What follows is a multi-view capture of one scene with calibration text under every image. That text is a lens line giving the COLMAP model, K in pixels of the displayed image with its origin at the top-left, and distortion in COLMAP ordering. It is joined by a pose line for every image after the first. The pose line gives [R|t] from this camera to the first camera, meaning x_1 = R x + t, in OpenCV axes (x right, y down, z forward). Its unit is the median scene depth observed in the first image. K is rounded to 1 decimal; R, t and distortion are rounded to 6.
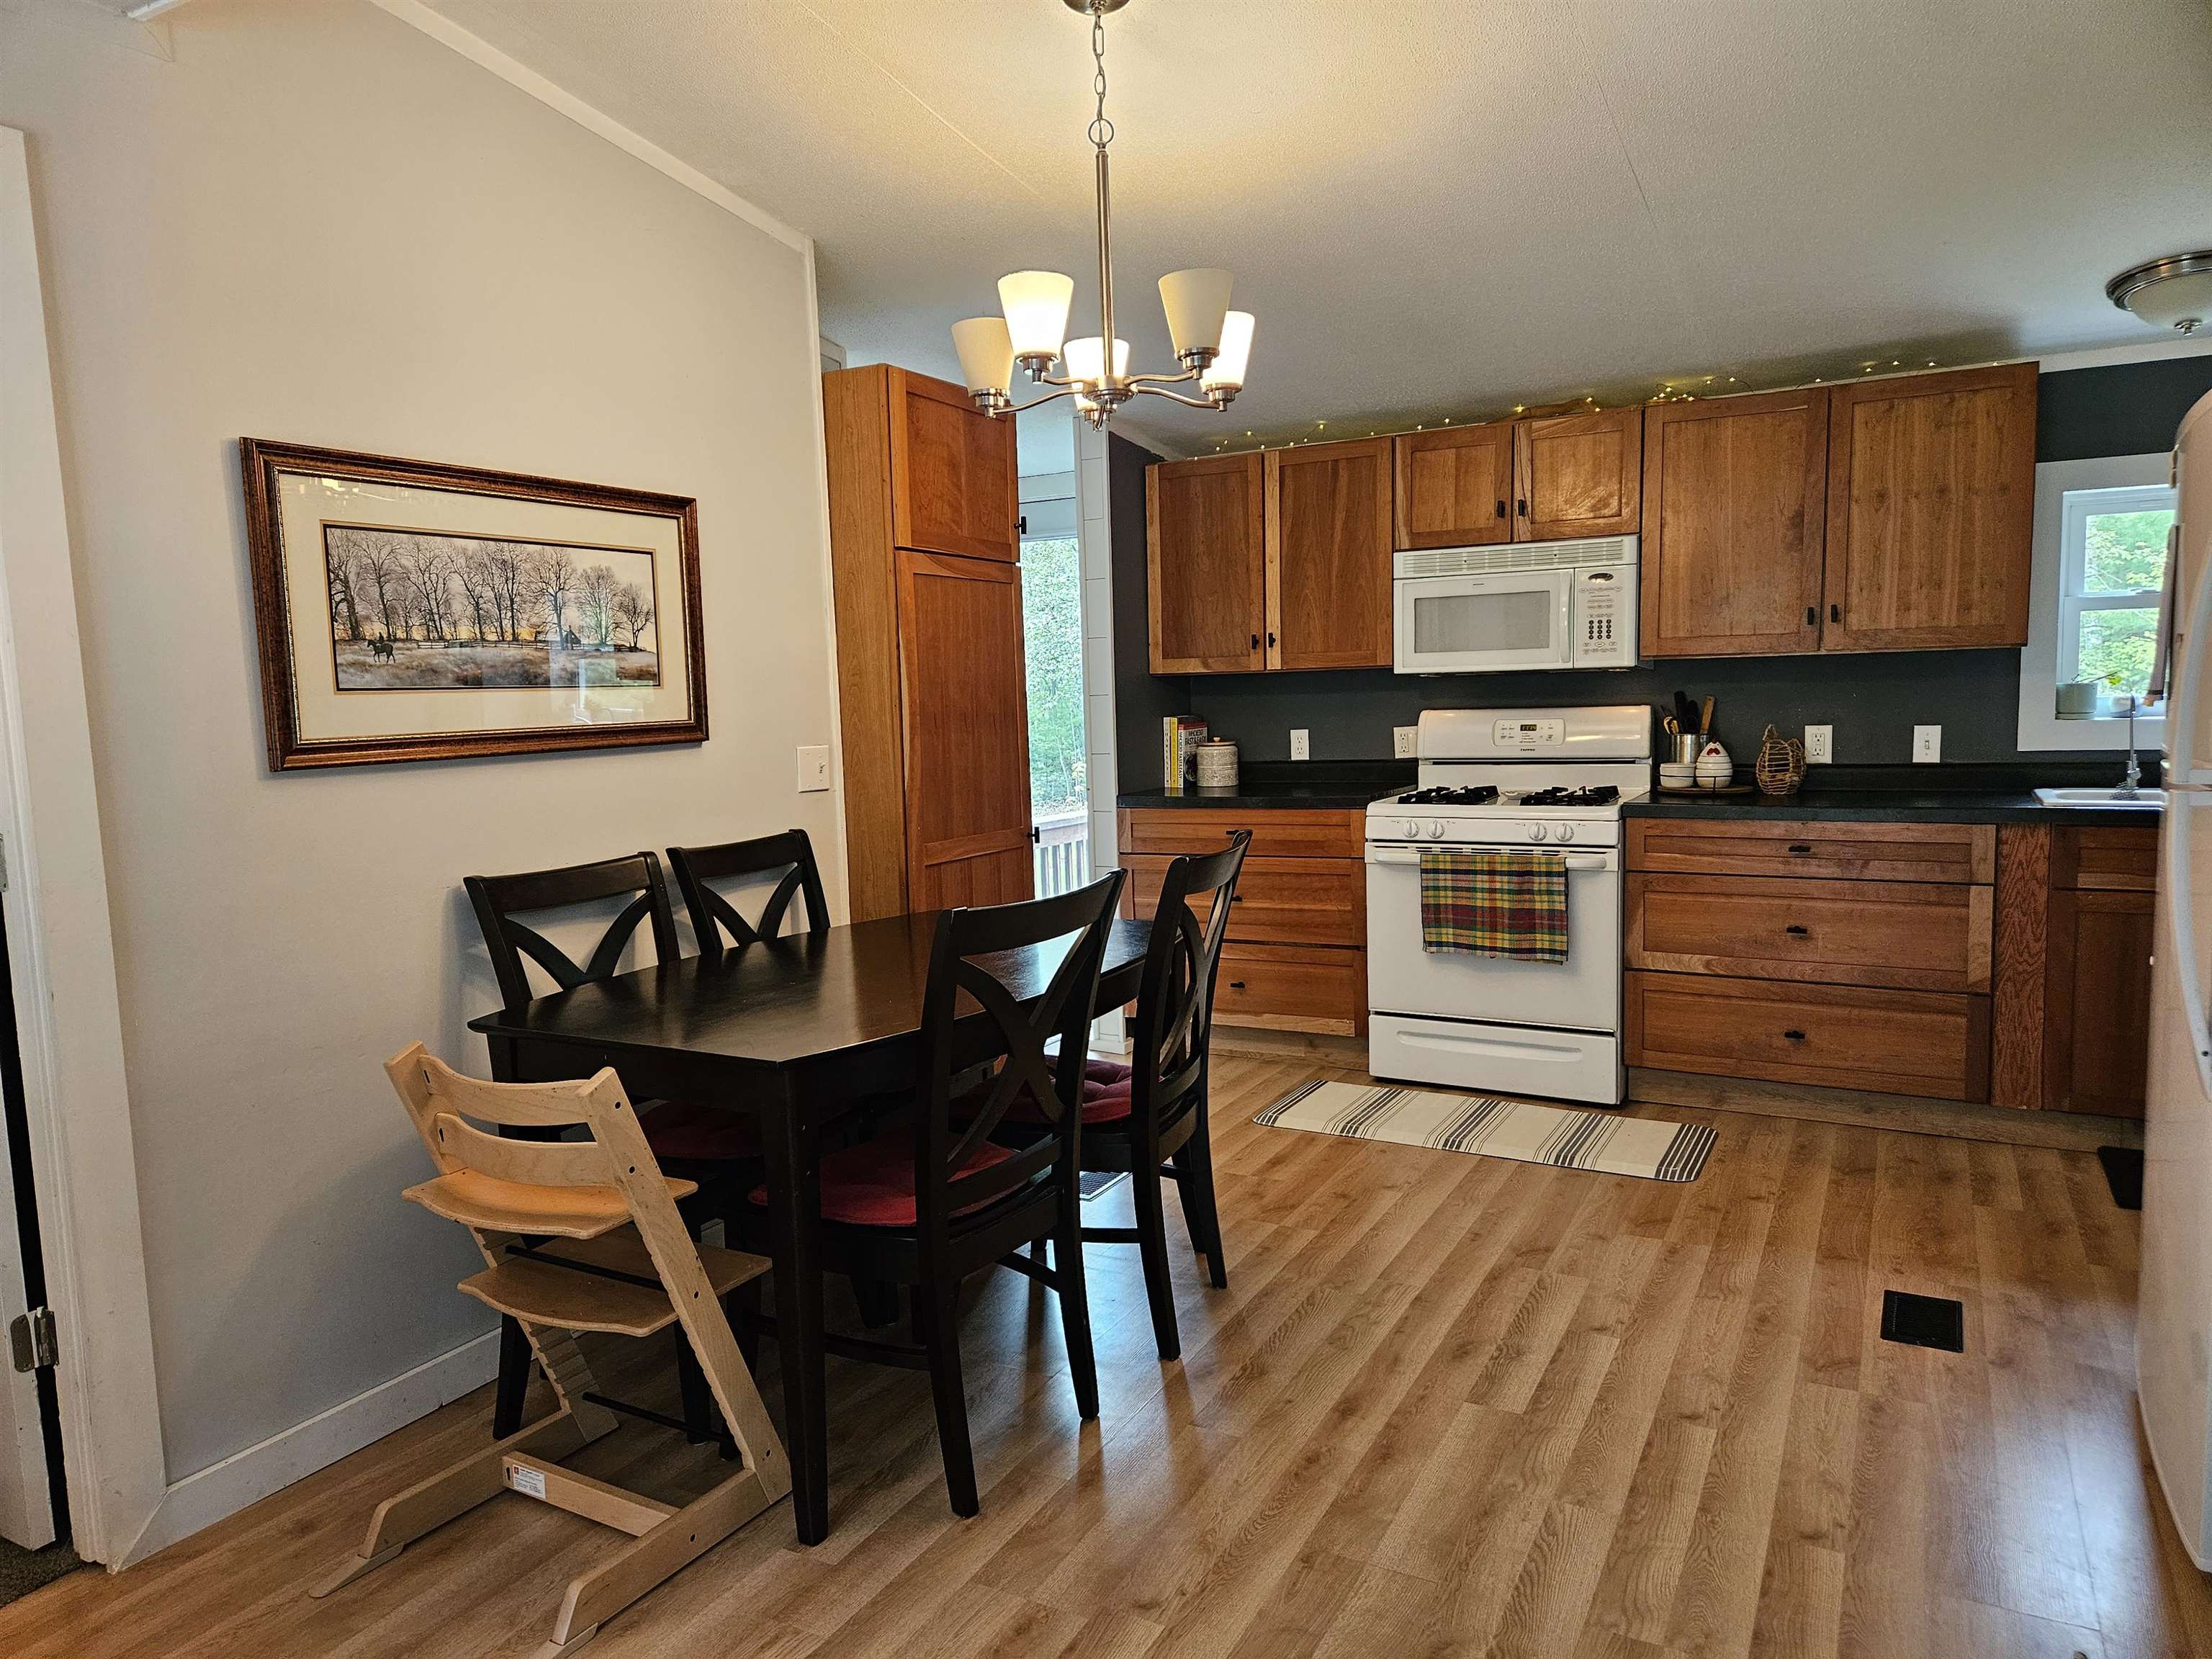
lens RADIAL K [[1448.8, 0, 1106.0], [0, 1448.8, 829.5], [0, 0, 1]] dist [0.051262, -0.061856]
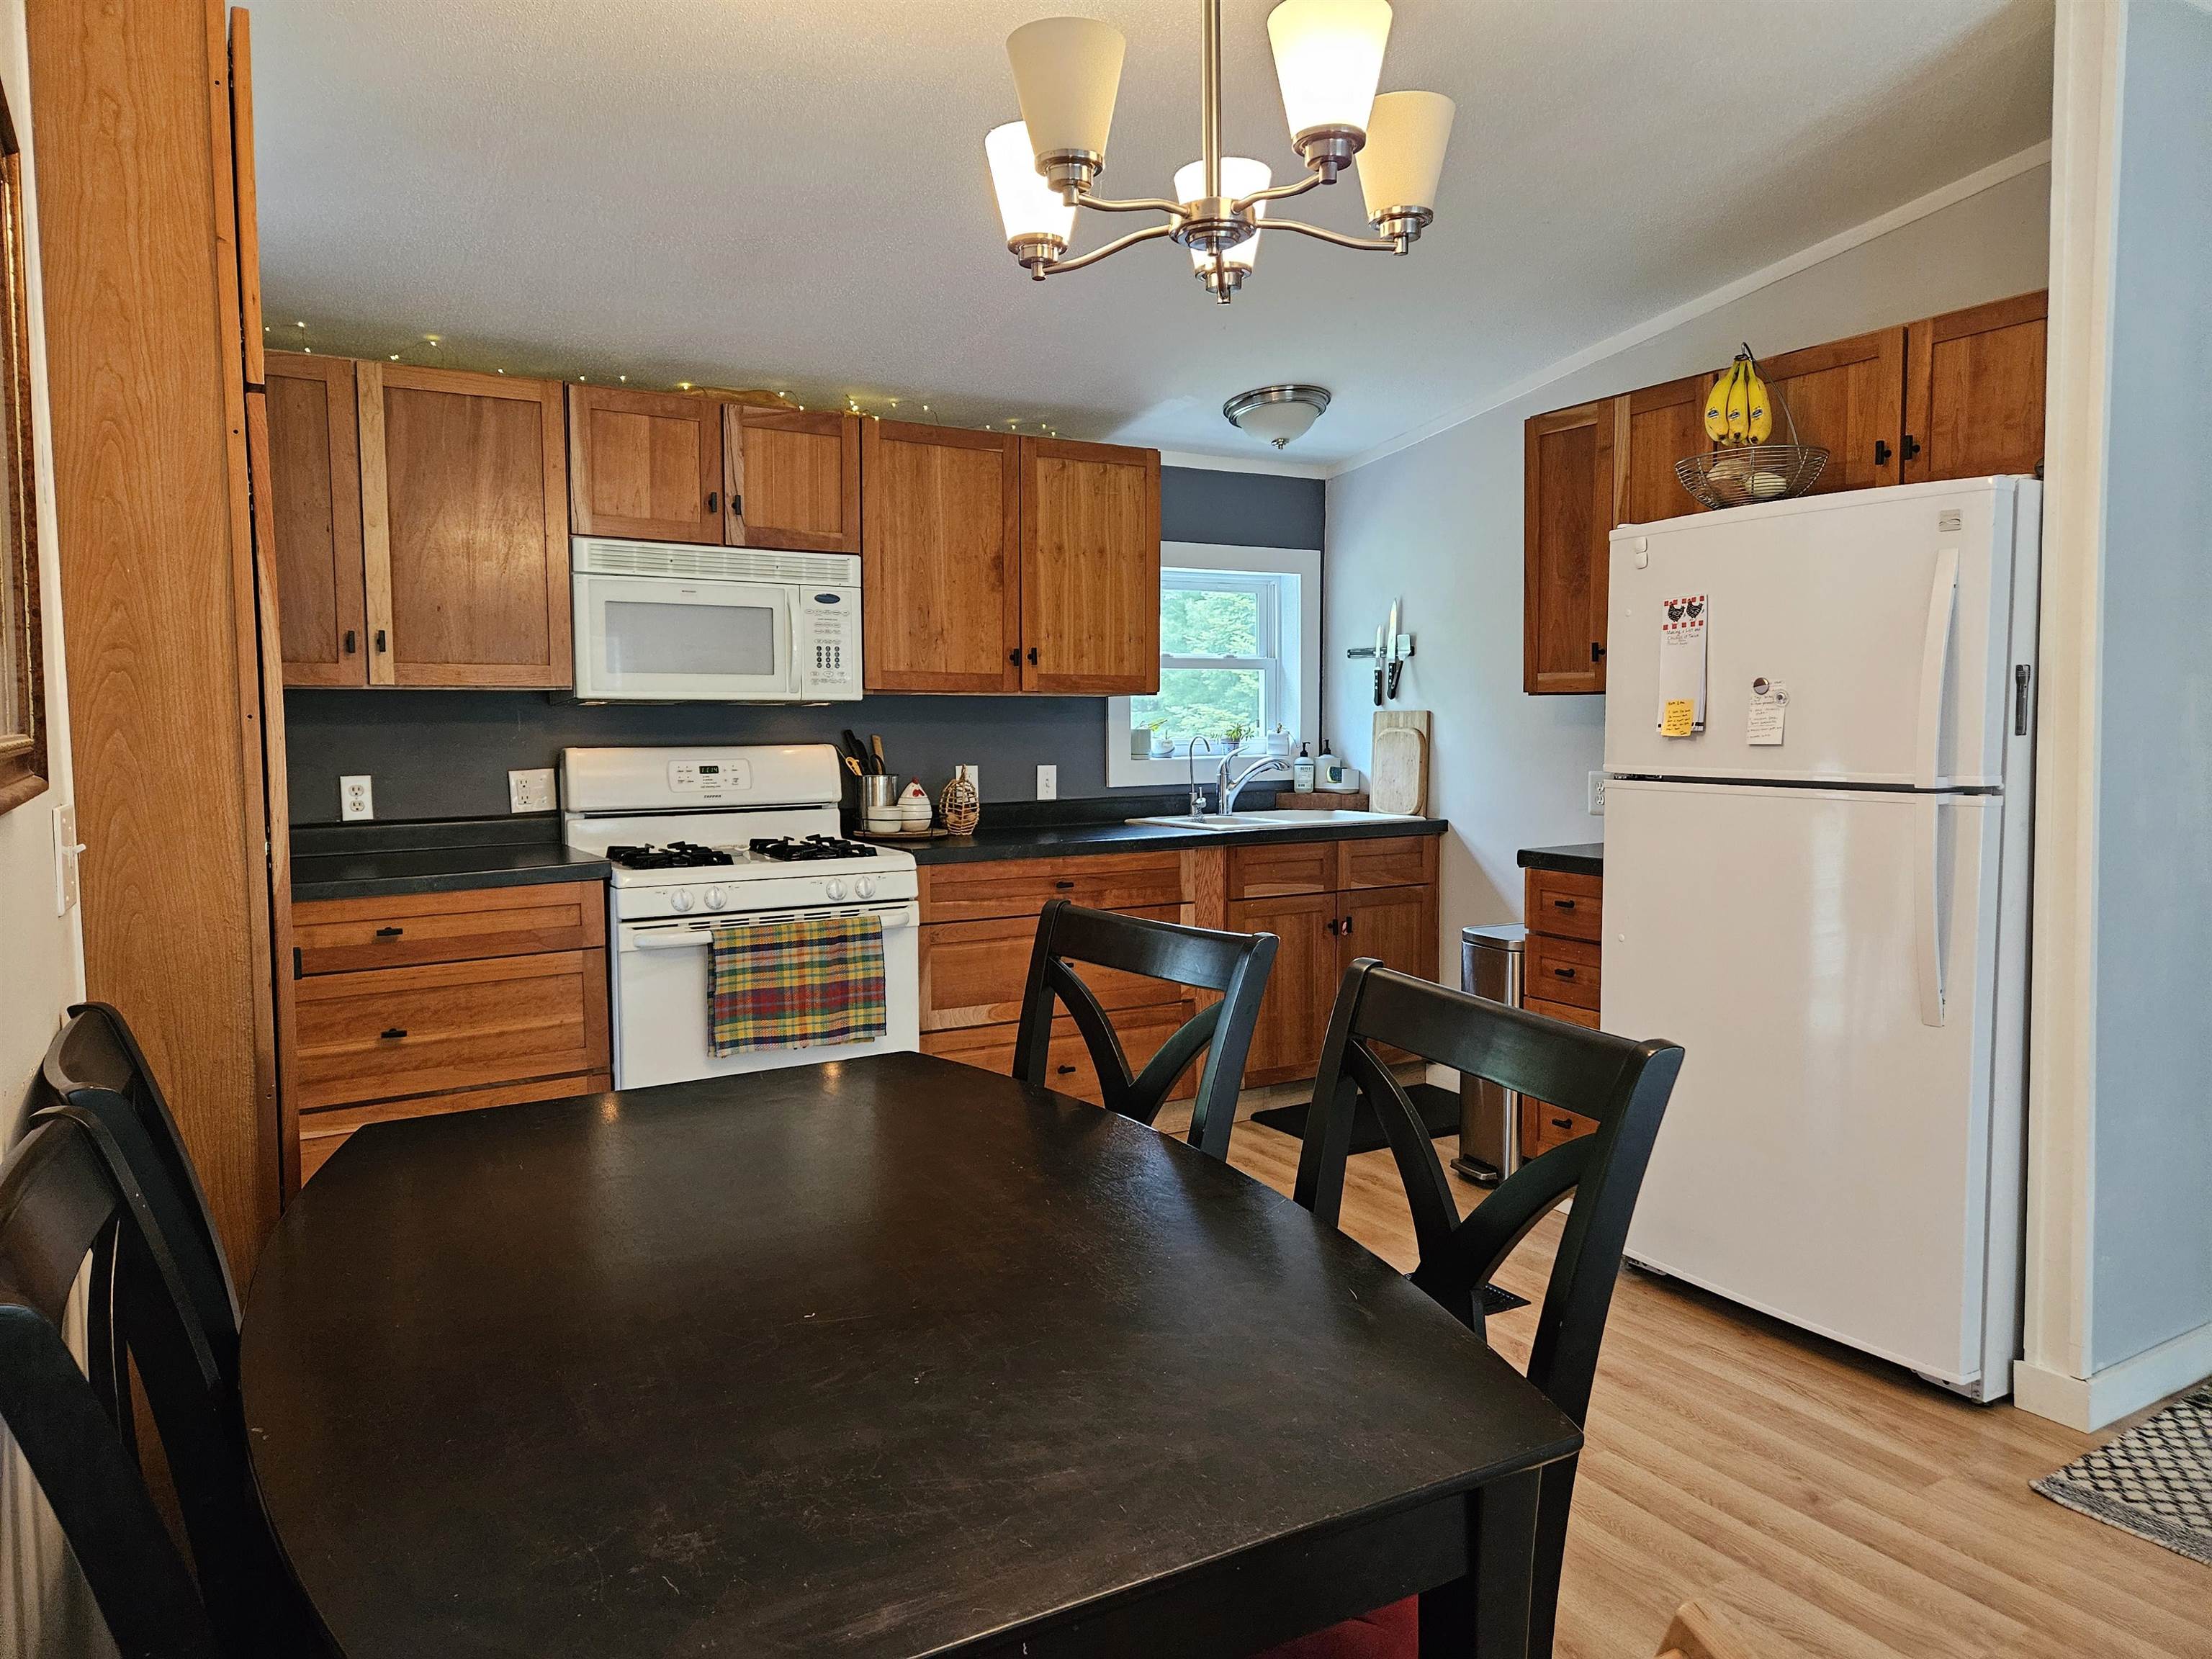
lens RADIAL K [[1448.8, 0, 1106.0], [0, 1448.8, 829.5], [0, 0, 1]] dist [0.051262, -0.061856]
pose [[0.491859, -0.039557, 0.869776, -0.358712], [0.074628, 0.997206, 0.003151, -0.024279], [-0.867471, 0.063360, 0.493437, 0.440578]]
